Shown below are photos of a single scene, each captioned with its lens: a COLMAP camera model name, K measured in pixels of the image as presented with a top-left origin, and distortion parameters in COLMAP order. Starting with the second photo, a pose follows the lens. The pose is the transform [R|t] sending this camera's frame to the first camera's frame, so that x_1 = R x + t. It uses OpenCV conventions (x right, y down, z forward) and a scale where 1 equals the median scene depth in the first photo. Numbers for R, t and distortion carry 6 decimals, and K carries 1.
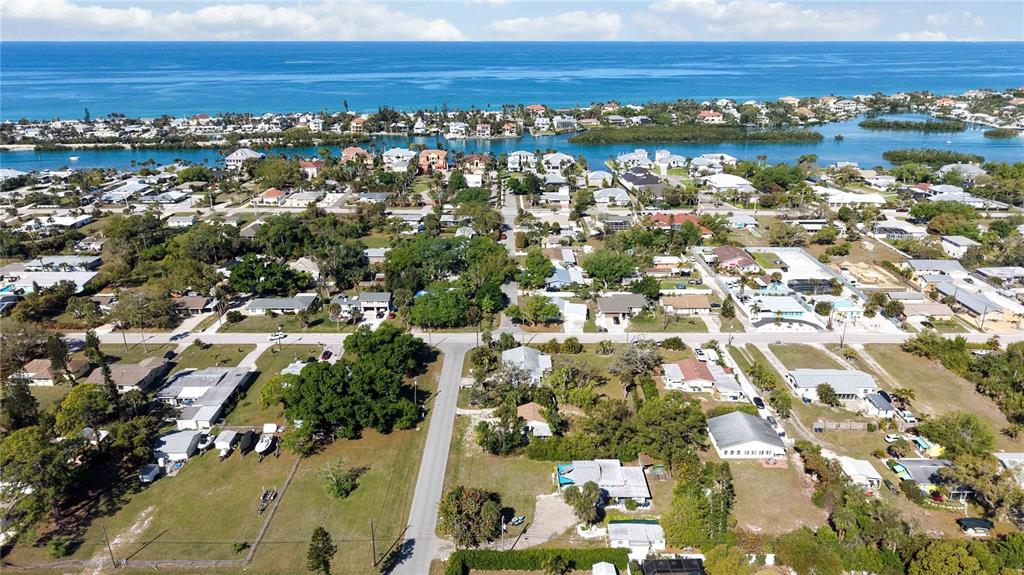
lens RADIAL K [[683.8, 0, 513.1], [0, 683.8, 296.8], [0, 0, 1]] dist [0.031501, -0.038278]
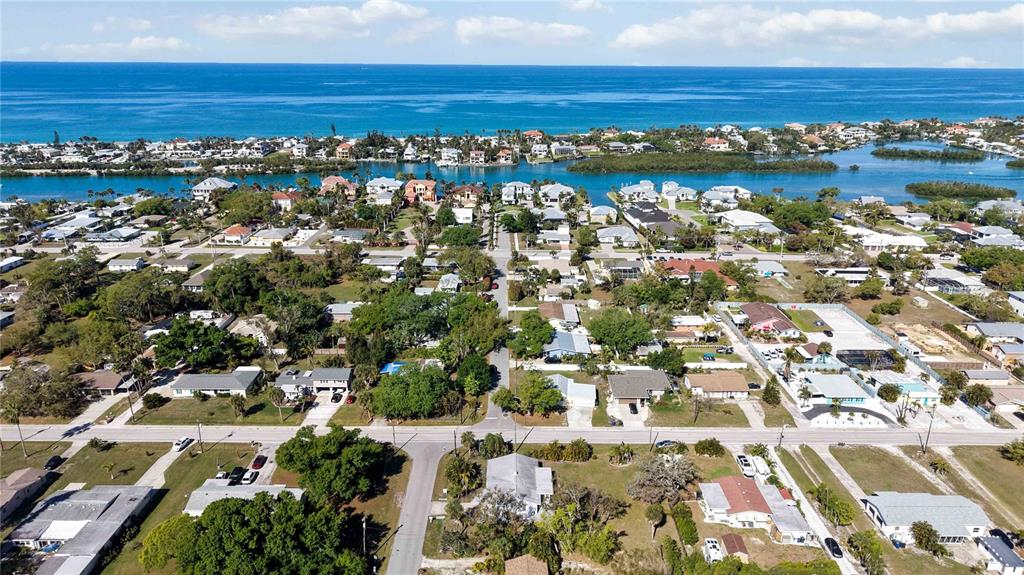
lens RADIAL K [[683.8, 0, 511.9], [0, 683.8, 288.9], [0, 0, 1]] dist [0.031501, -0.038278]
pose [[0.999976, 0.005803, 0.003715, 0.005257], [-0.005646, 0.999146, -0.040942, -0.056602], [-0.003949, 0.040920, 0.999155, 0.158871]]
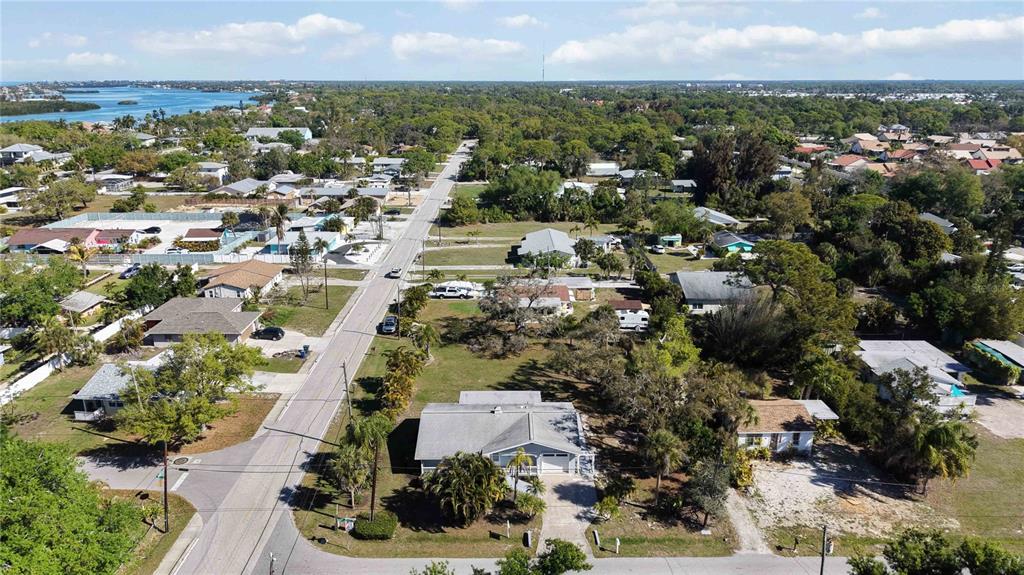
lens RADIAL K [[683.8, 0, 509.4], [0, 683.8, 287.0], [0, 0, 1]] dist [0.031501, -0.038278]
pose [[-0.008068, -0.289396, 0.957175, -0.221212], [0.350614, 0.895620, 0.273741, -0.049790], [-0.936485, 0.337808, 0.094240, 0.636229]]
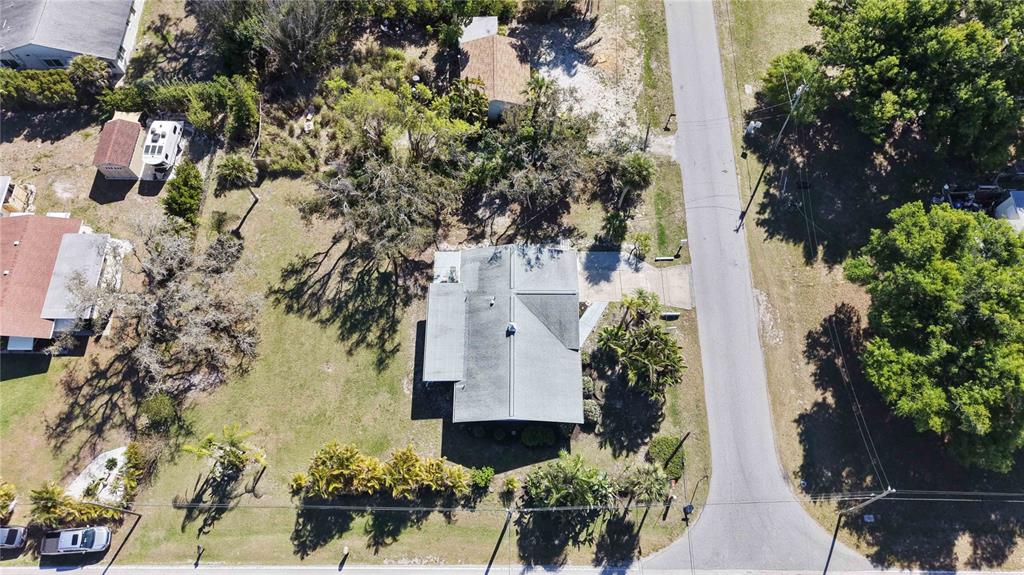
lens RADIAL K [[683.8, 0, 513.7], [0, 683.8, 283.2], [0, 0, 1]] dist [0.031501, -0.038278]
pose [[-0.999914, 0.001003, 0.013043, 0.007843], [0.013074, 0.042316, 0.999019, -0.154063], [0.000450, 0.999104, -0.042325, 0.676235]]
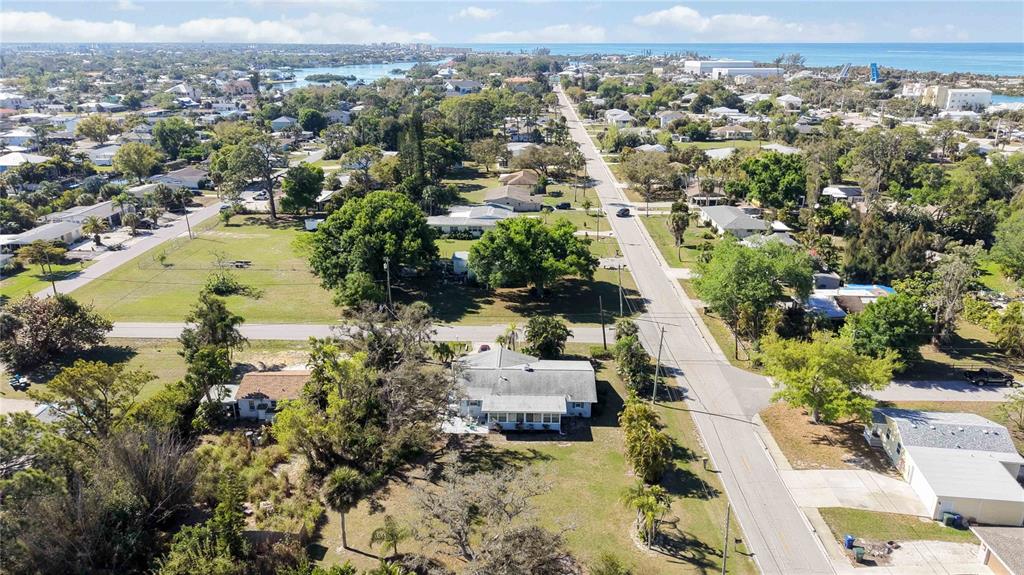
lens RADIAL K [[683.8, 0, 510.2], [0, 683.8, 293.6], [0, 0, 1]] dist [0.031501, -0.038278]
pose [[-0.030279, 0.341946, -0.939232, 0.273974], [-0.350109, 0.876506, 0.330396, -0.061011], [0.936219, 0.338838, 0.093179, 0.636245]]
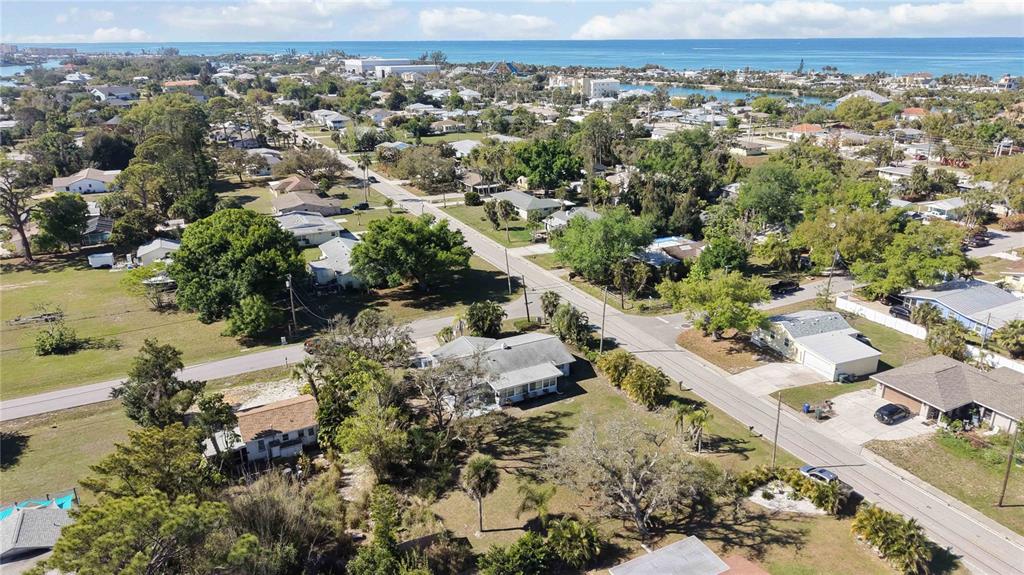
lens RADIAL K [[683.8, 0, 511.5], [0, 683.8, 285.0], [0, 0, 1]] dist [0.031501, -0.038278]
pose [[0.451393, 0.296912, -0.841480, 0.272850], [-0.306996, 0.937126, 0.165979, -0.020485], [0.837853, 0.183409, 0.514163, 0.513905]]
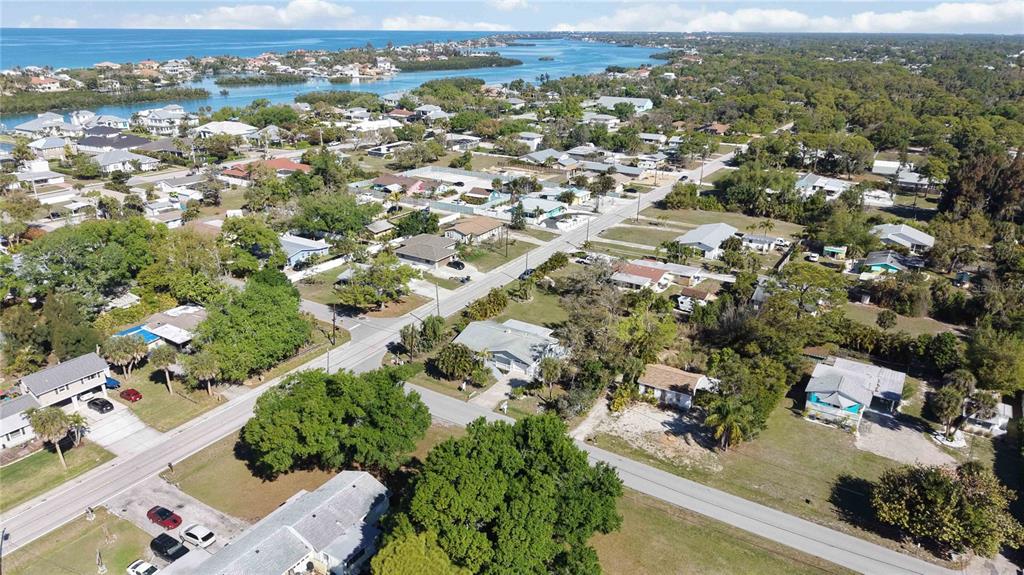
lens RADIAL K [[683.8, 0, 504.2], [0, 683.8, 291.6], [0, 0, 1]] dist [0.031501, -0.038278]
pose [[0.541139, -0.299626, 0.785743, -0.316786], [0.291462, 0.943280, 0.158970, -0.031116], [-0.788808, 0.142990, 0.597776, 0.424234]]
